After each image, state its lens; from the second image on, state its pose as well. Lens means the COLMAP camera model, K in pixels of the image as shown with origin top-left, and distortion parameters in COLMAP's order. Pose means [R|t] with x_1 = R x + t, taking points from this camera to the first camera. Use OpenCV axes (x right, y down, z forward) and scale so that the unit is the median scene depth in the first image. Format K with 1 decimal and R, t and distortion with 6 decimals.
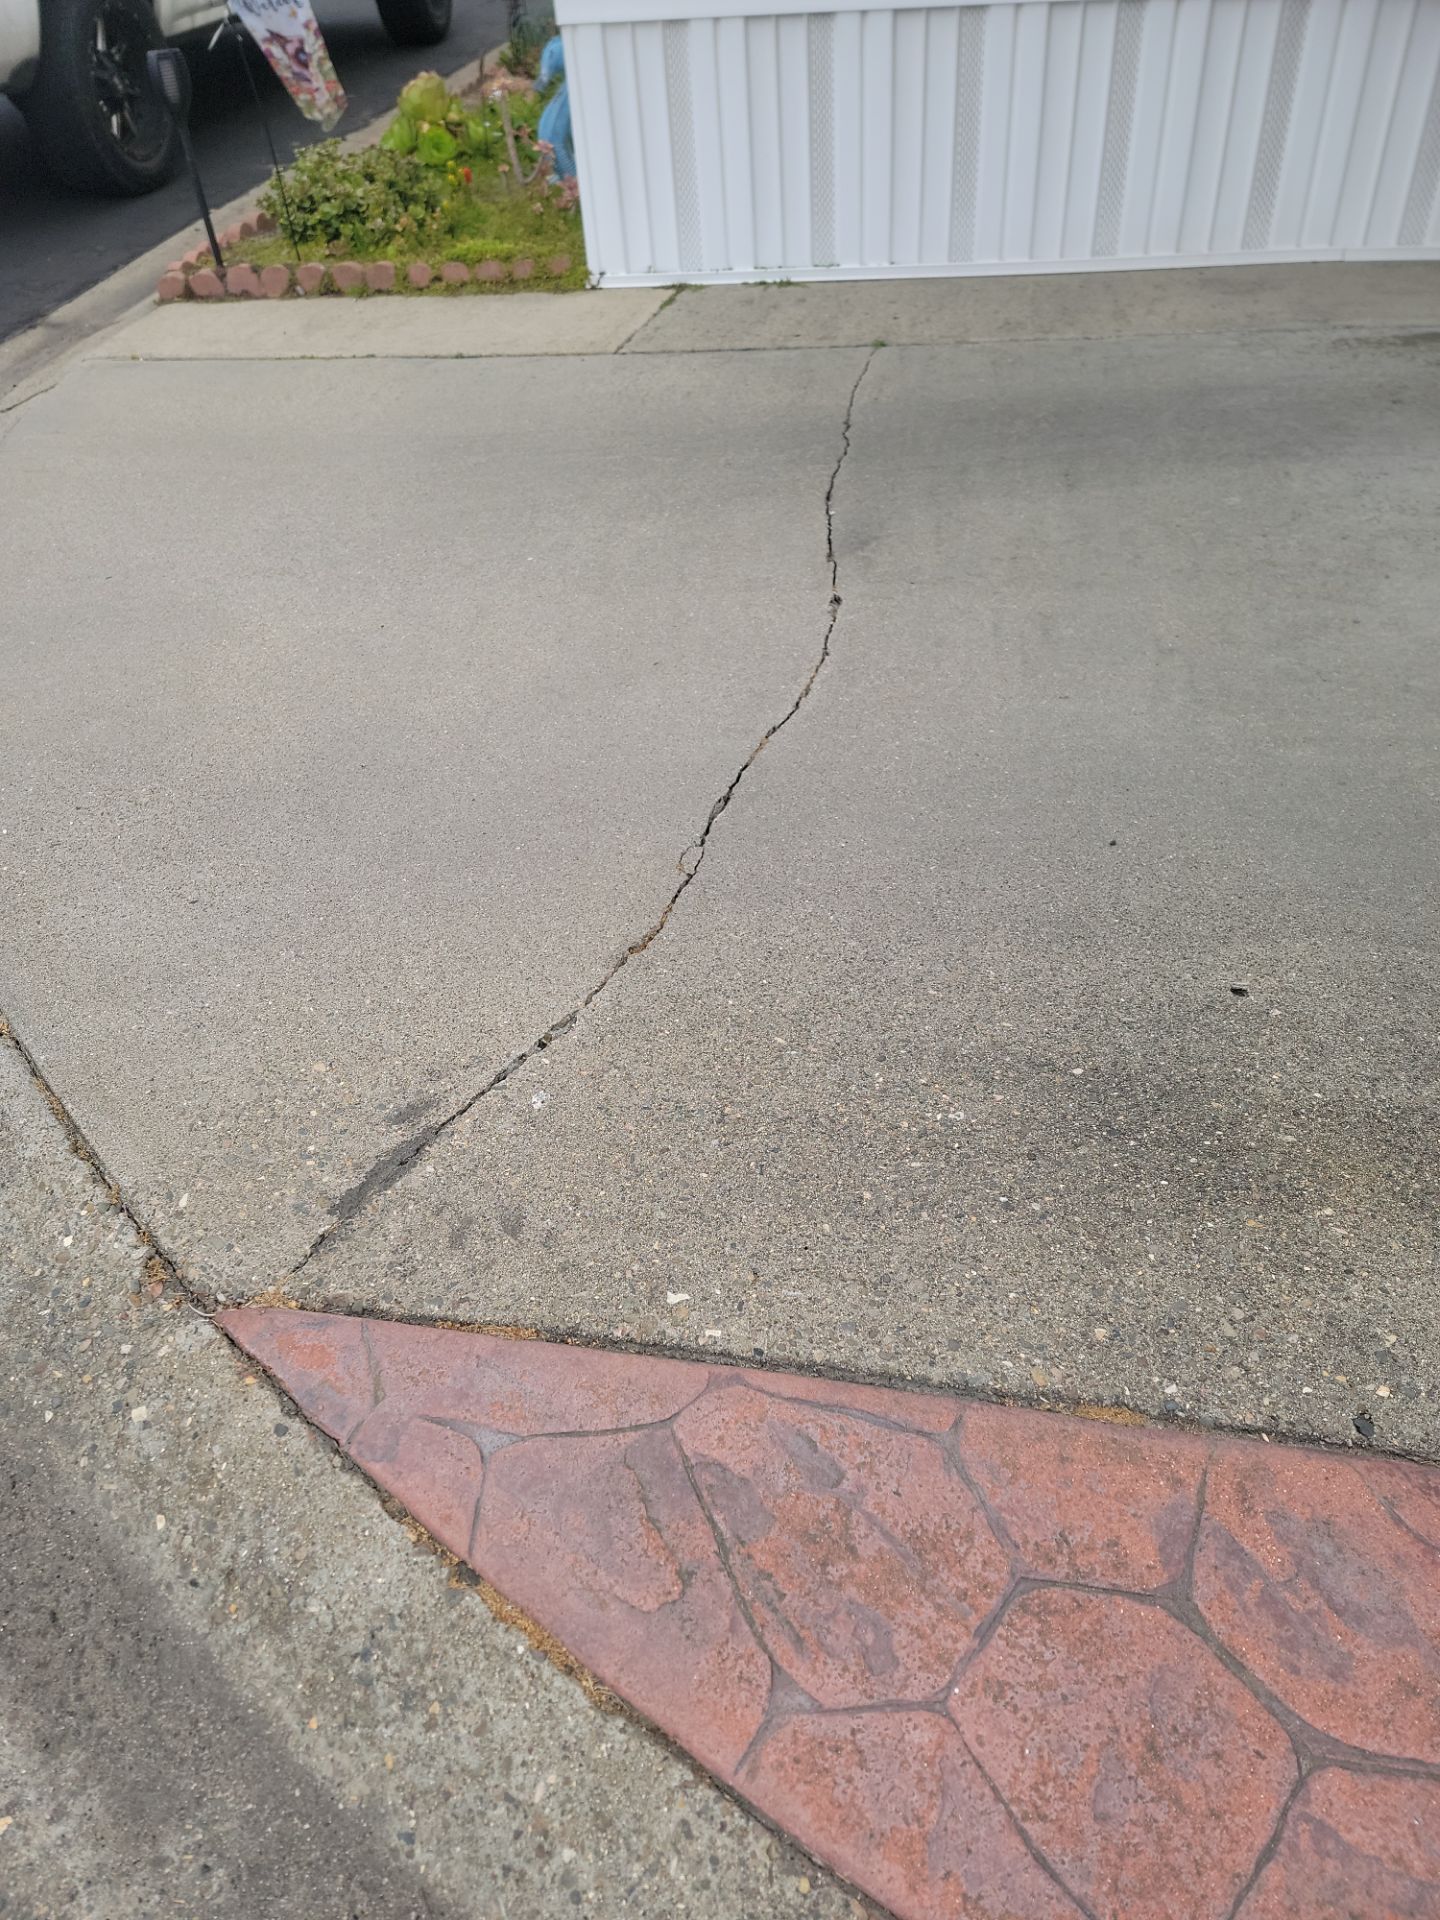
lens RADIAL K [[1342.0, 0, 720.0], [0, 1342.0, 960.0], [0, 0, 1]] dist [0.072184, -0.076843]
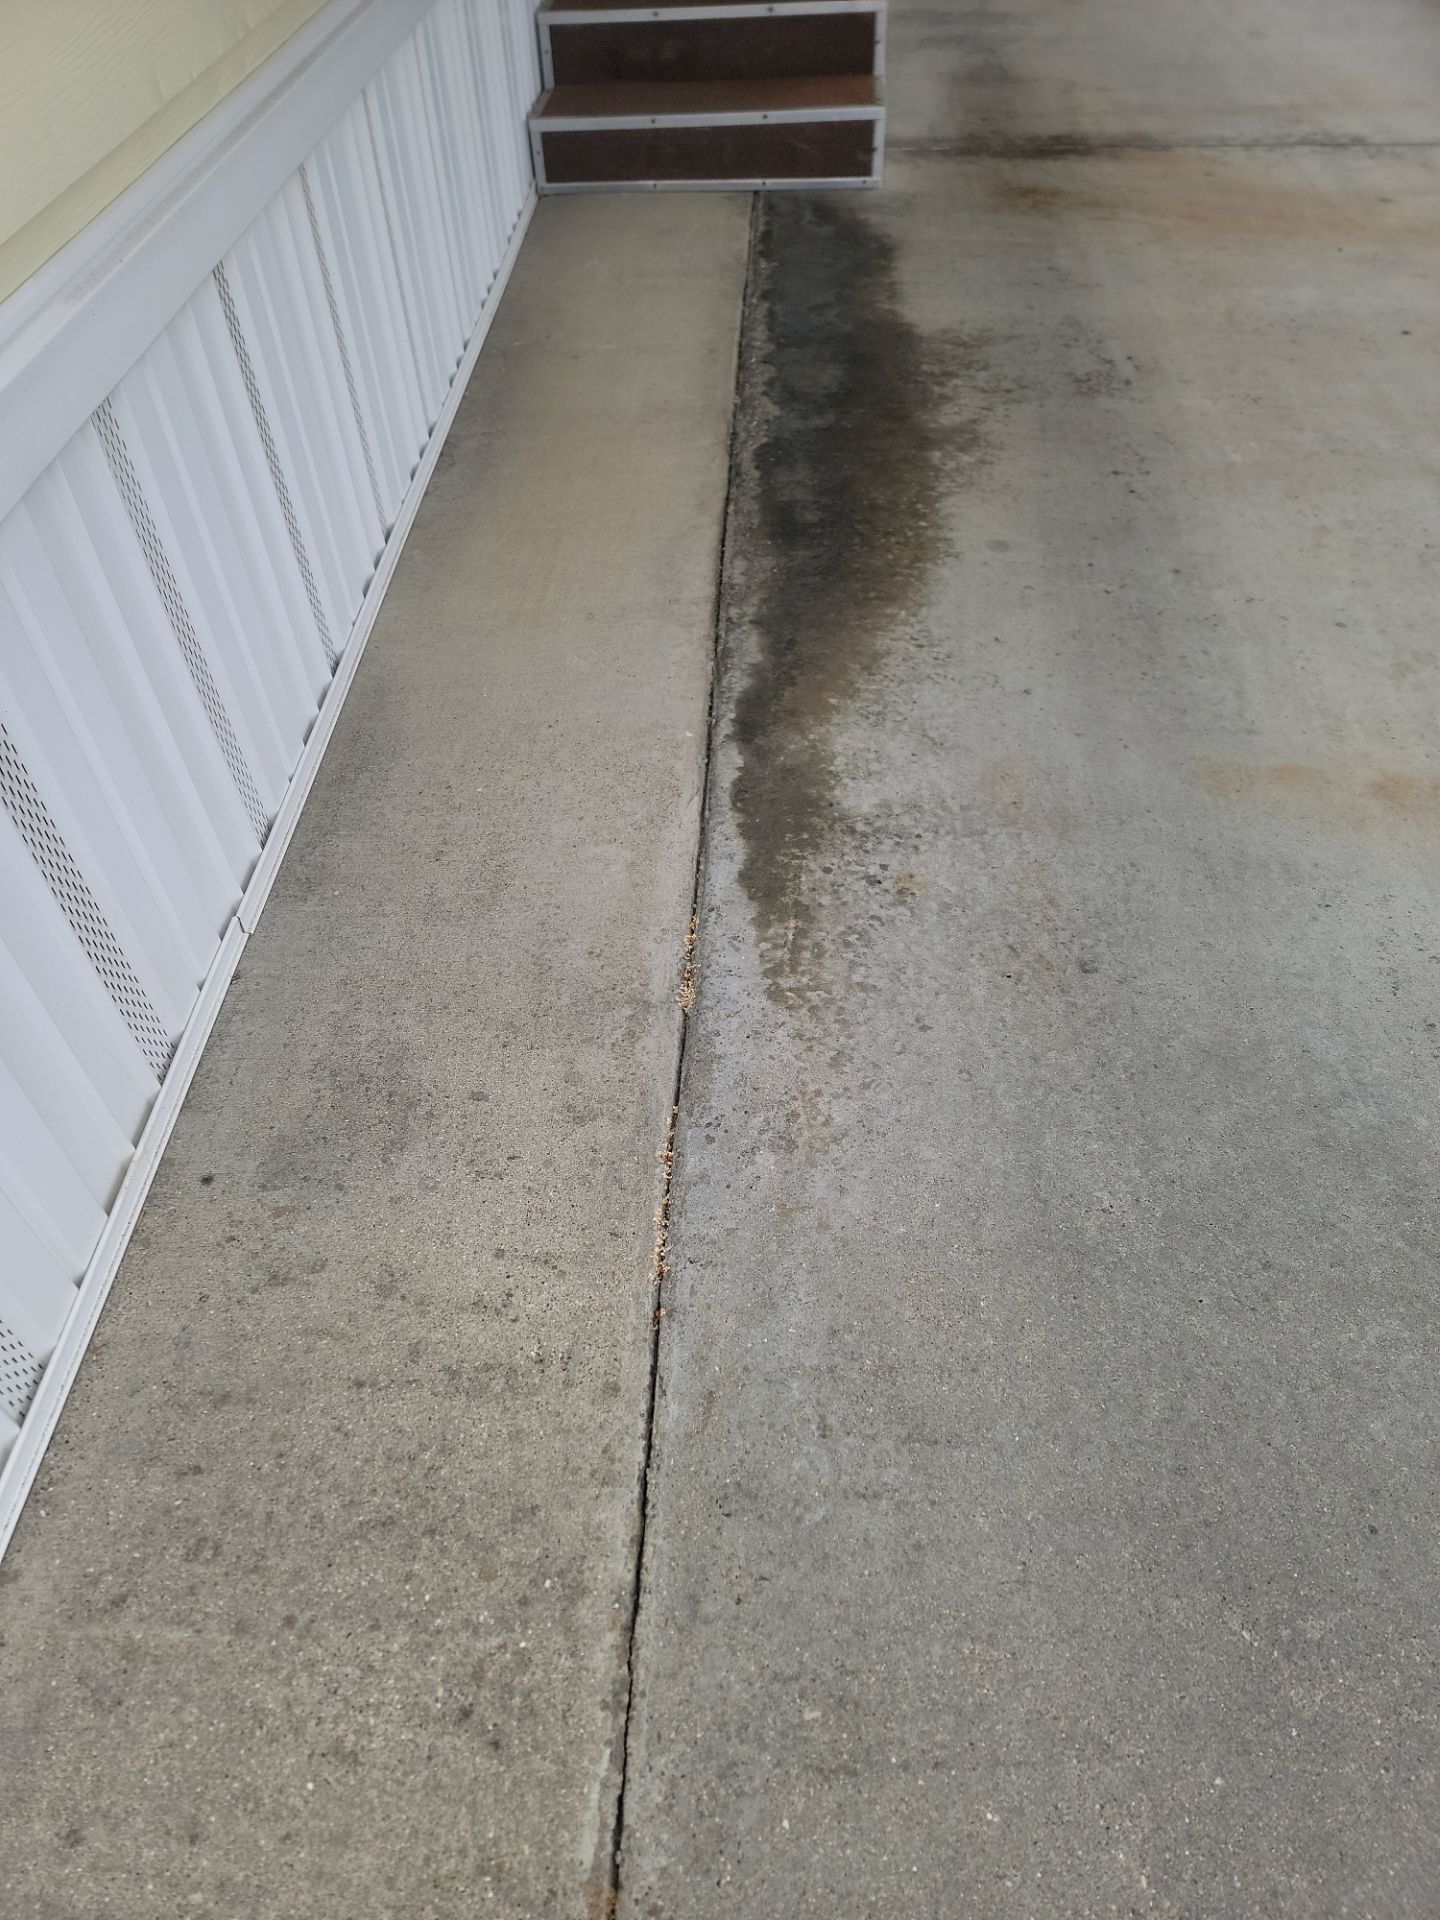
lens RADIAL K [[1342.0, 0, 720.0], [0, 1342.0, 960.0], [0, 0, 1]] dist [0.072184, -0.076843]
pose [[-0.120260, -0.649396, 0.750881, 0.093201], [0.696536, 0.483752, 0.529927, -0.737962], [-0.707372, 0.586744, 0.394152, 0.811149]]
